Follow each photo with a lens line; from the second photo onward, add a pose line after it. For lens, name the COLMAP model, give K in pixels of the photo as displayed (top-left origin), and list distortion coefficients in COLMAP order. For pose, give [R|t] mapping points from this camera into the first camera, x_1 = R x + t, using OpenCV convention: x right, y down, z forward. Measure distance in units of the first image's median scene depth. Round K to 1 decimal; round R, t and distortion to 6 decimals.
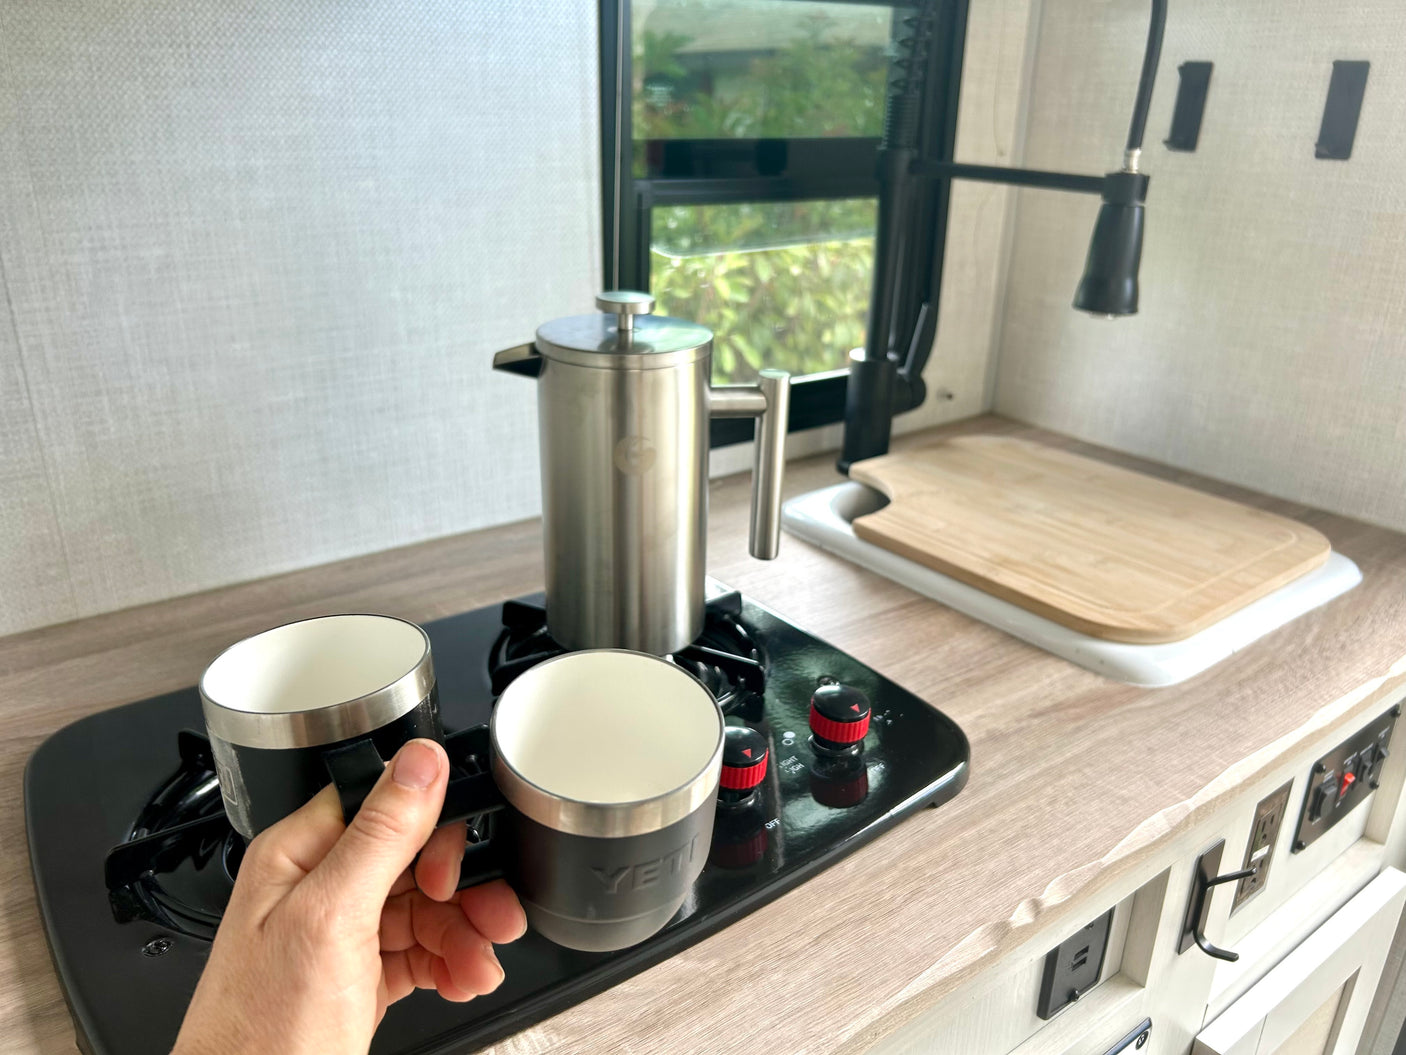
lens RADIAL K [[1108.4, 0, 703.0], [0, 1108.4, 527.5], [0, 0, 1]] dist [0.002864, 0.004710]
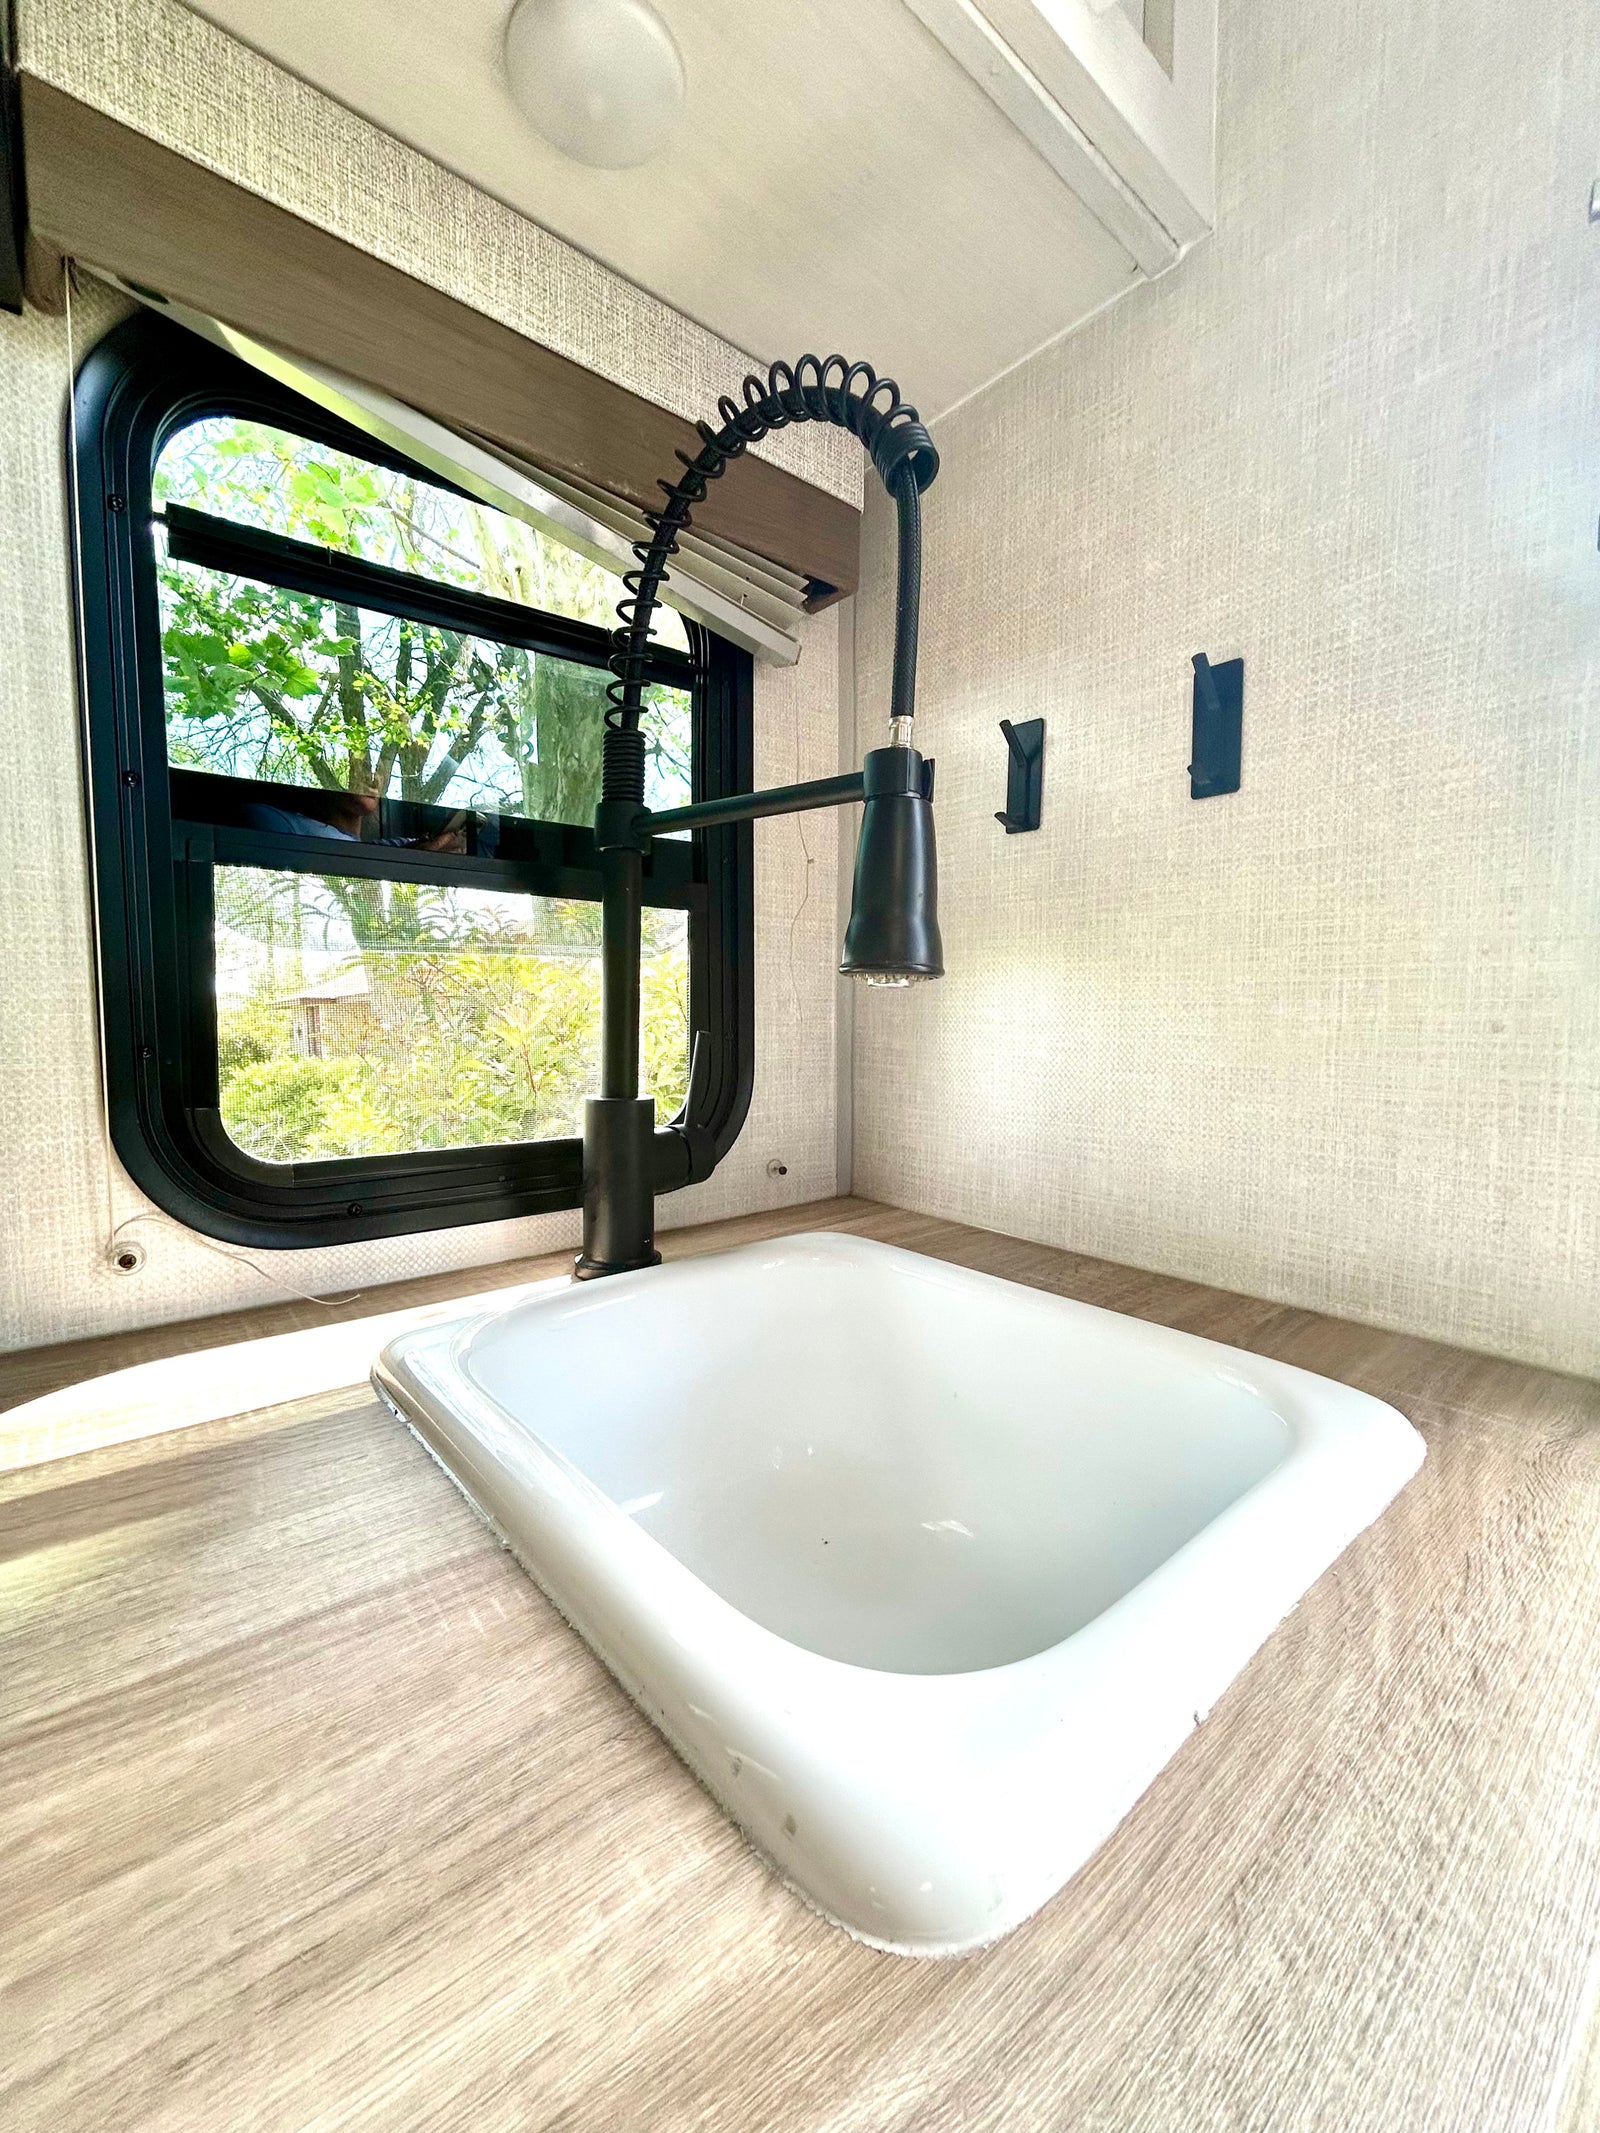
lens RADIAL K [[889.8, 0, 800.0], [0, 889.8, 1066.5], [0, 0, 1]] dist [0.016387, 0.000089]
pose [[0.998050, -0.032881, 0.053055, 0.265359], [0.047093, 0.954547, -0.294317, -0.011254], [-0.040967, 0.296242, 0.954234, 0.516786]]
